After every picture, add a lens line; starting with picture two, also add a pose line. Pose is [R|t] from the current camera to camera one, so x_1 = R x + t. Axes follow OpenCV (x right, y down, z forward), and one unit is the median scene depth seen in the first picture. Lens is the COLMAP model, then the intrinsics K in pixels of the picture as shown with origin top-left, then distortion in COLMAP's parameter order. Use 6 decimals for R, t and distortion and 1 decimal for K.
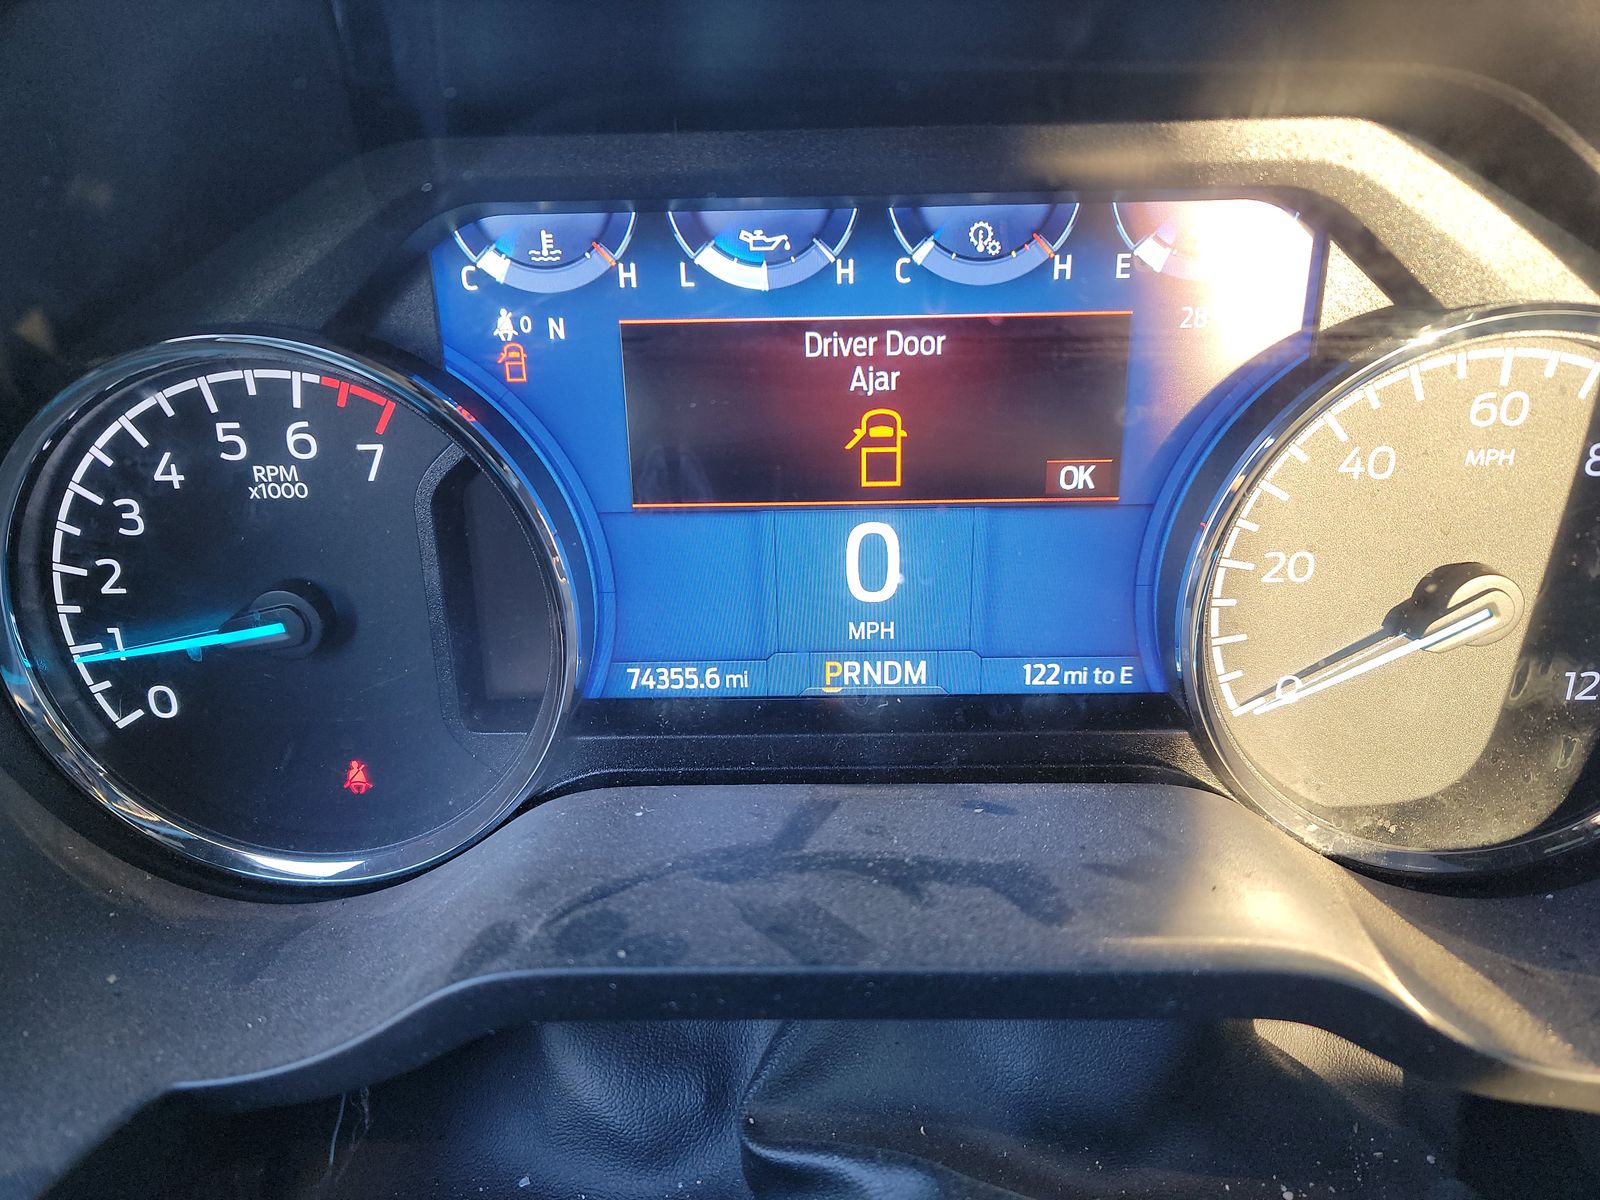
lens RADIAL K [[1099.8, 0, 800.9], [0, 1099.8, 599.4], [0, 0, 1]] dist [0.005797, -0.000286]
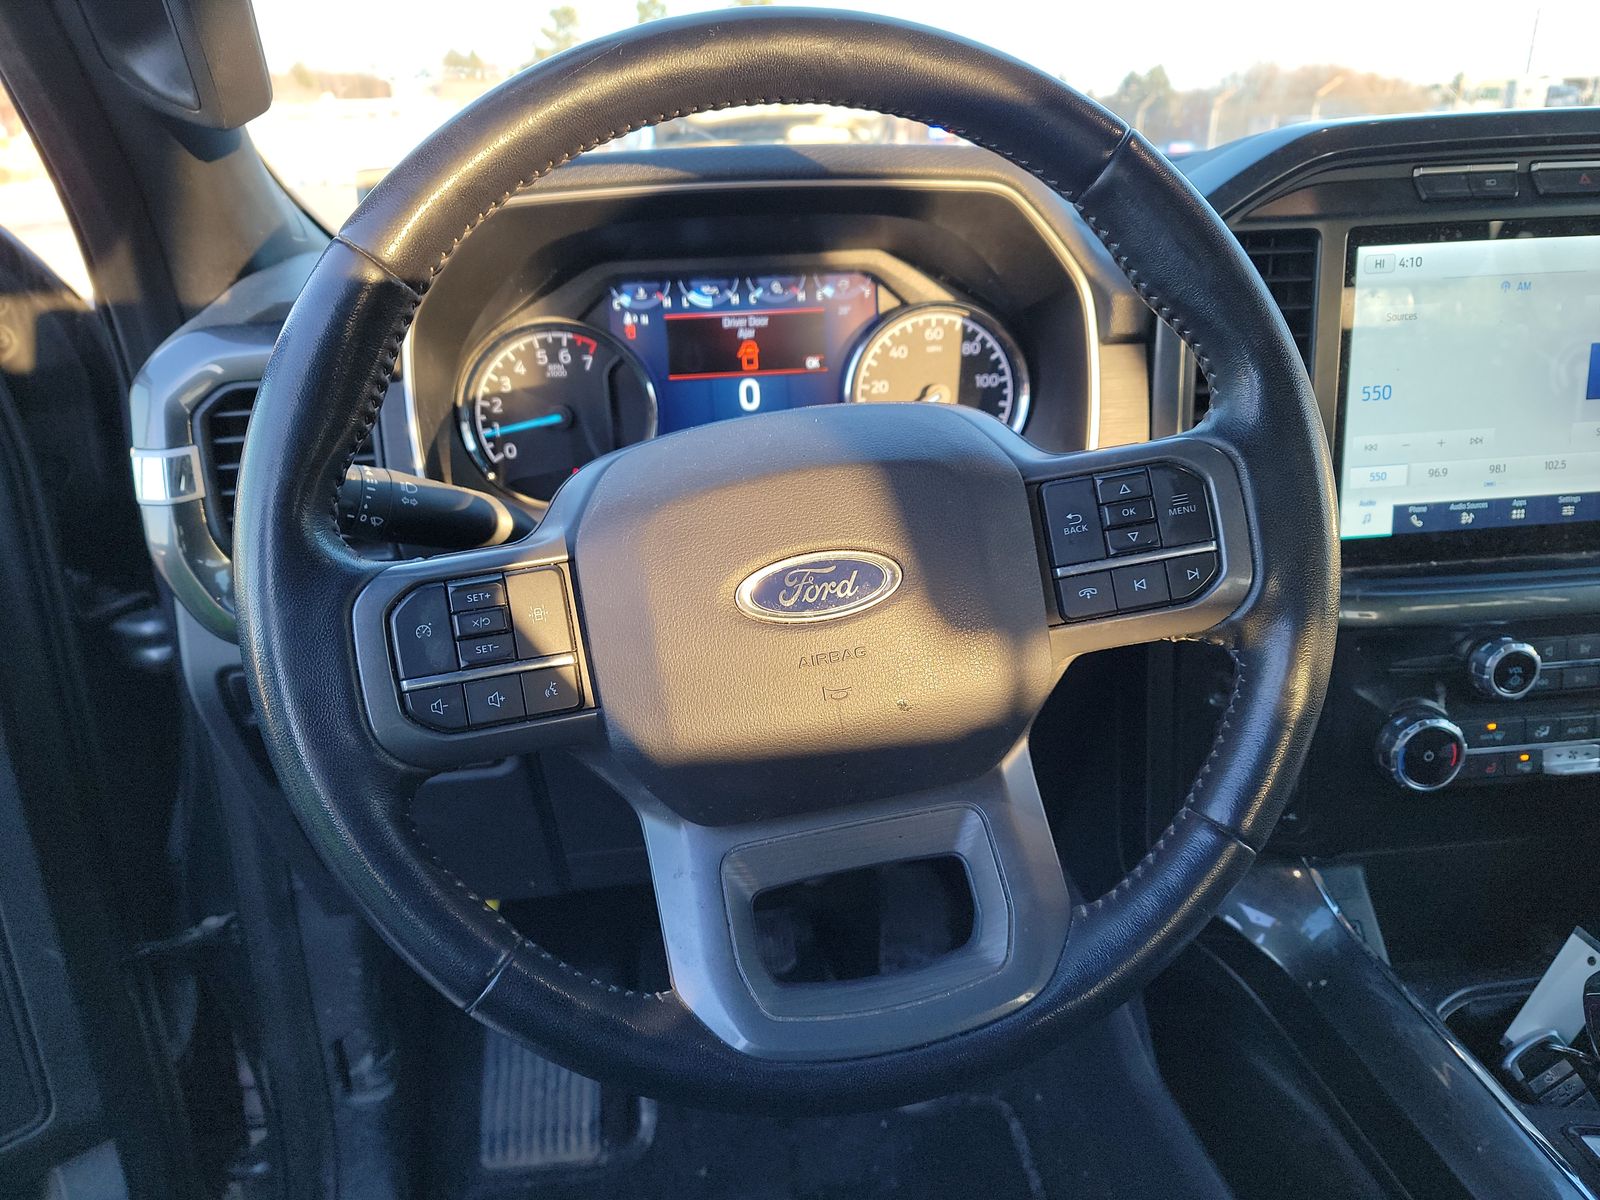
lens RADIAL K [[1099.8, 0, 800.0], [0, 1099.8, 599.4], [0, 0, 1]] dist [0.005797, -0.000286]
pose [[0.989669, -0.060818, 0.129831, -0.240925], [0.074778, 0.991602, -0.105512, 0.917704], [-0.122323, 0.114130, 0.985906, -2.078776]]
